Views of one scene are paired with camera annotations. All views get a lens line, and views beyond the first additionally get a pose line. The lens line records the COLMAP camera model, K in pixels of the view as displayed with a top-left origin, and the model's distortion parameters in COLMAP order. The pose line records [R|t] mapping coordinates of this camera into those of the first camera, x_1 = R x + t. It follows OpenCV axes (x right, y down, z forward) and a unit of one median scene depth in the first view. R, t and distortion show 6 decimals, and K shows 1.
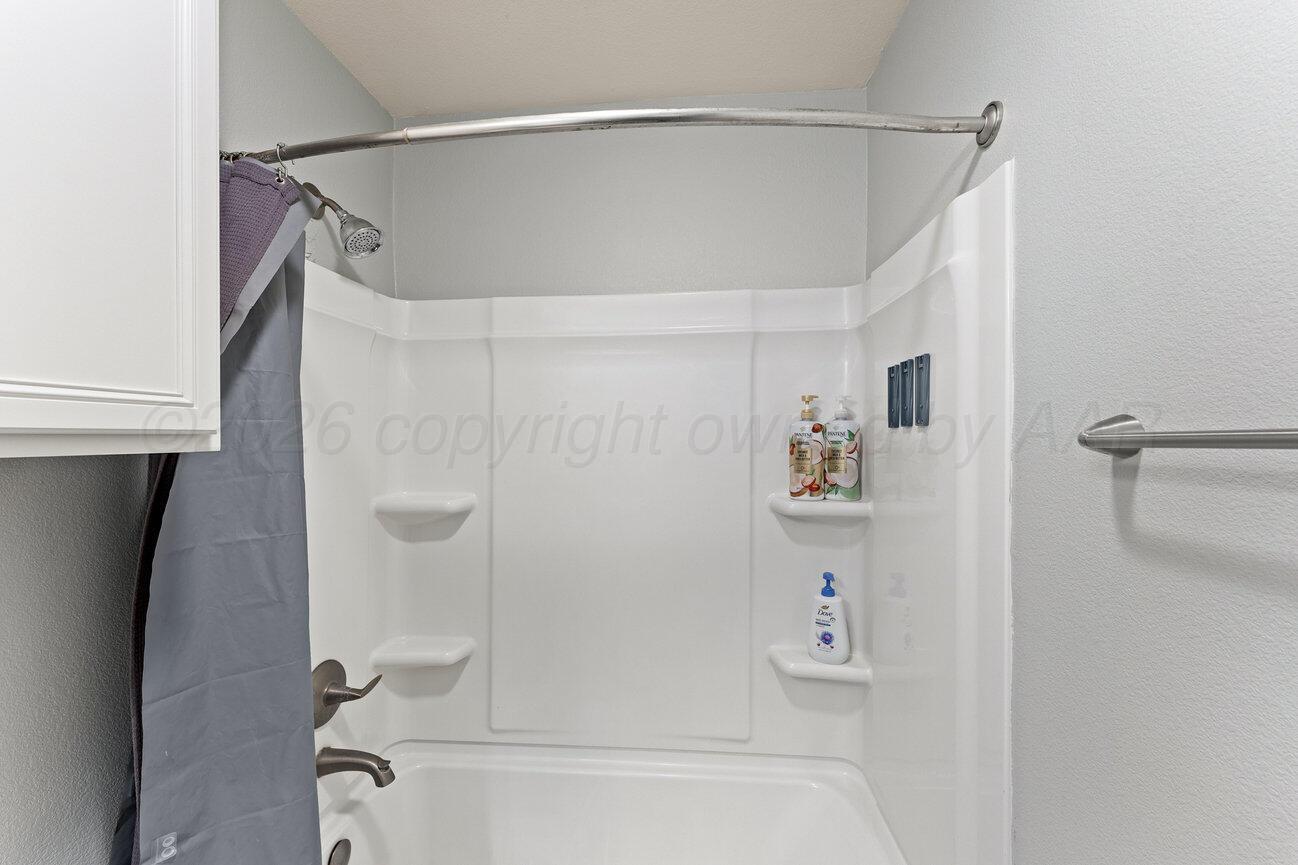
lens RADIAL K [[526.1, 0, 650.8], [0, 526.1, 439.6], [0, 0, 1]] dist [-0.004810, -0.000920]
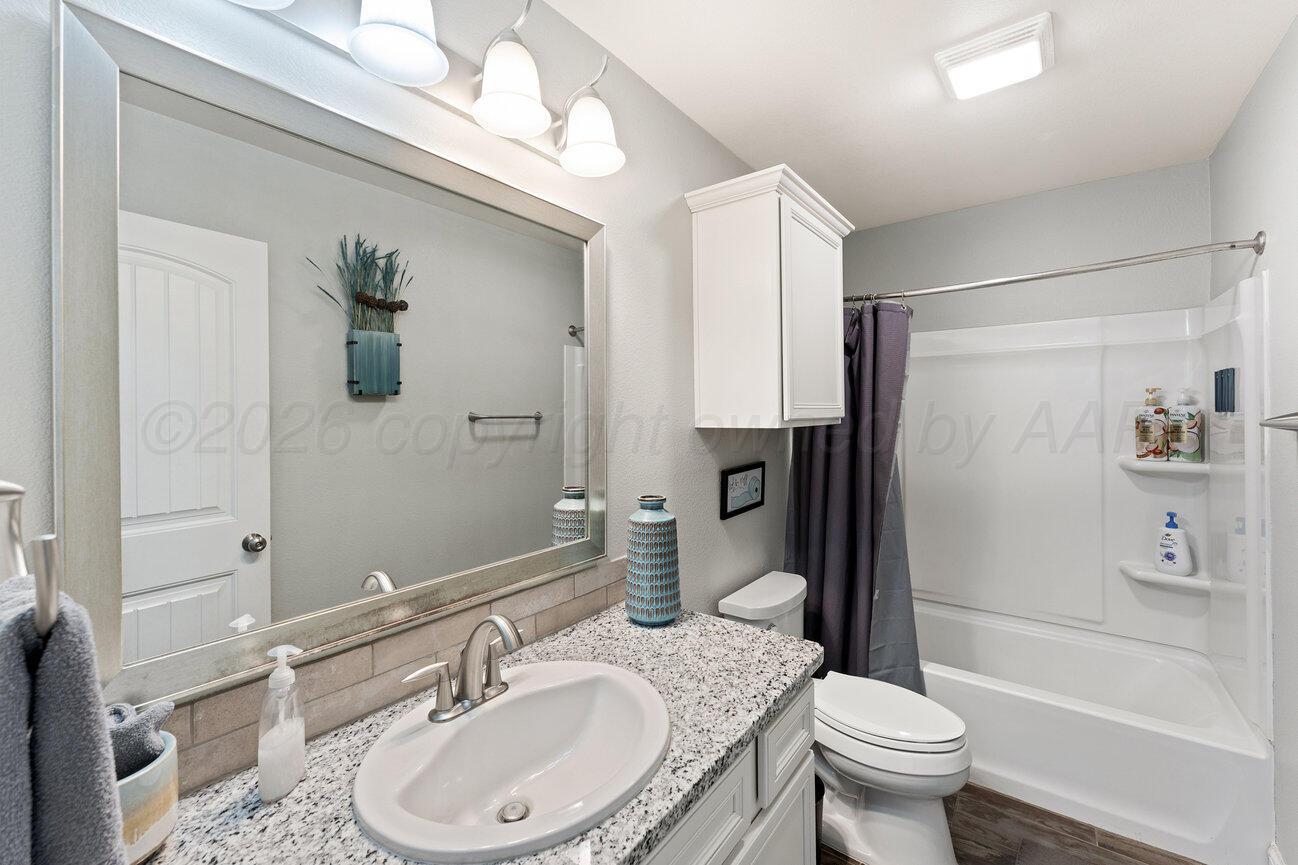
lens RADIAL K [[526.1, 0, 643.6], [0, 526.1, 403.6], [0, 0, 1]] dist [-0.004810, -0.000920]
pose [[0.835144, -0.010310, -0.549934, -0.076616], [0.003968, 0.999911, -0.012720, -0.029324], [0.550017, 0.008441, 0.835111, -0.977337]]
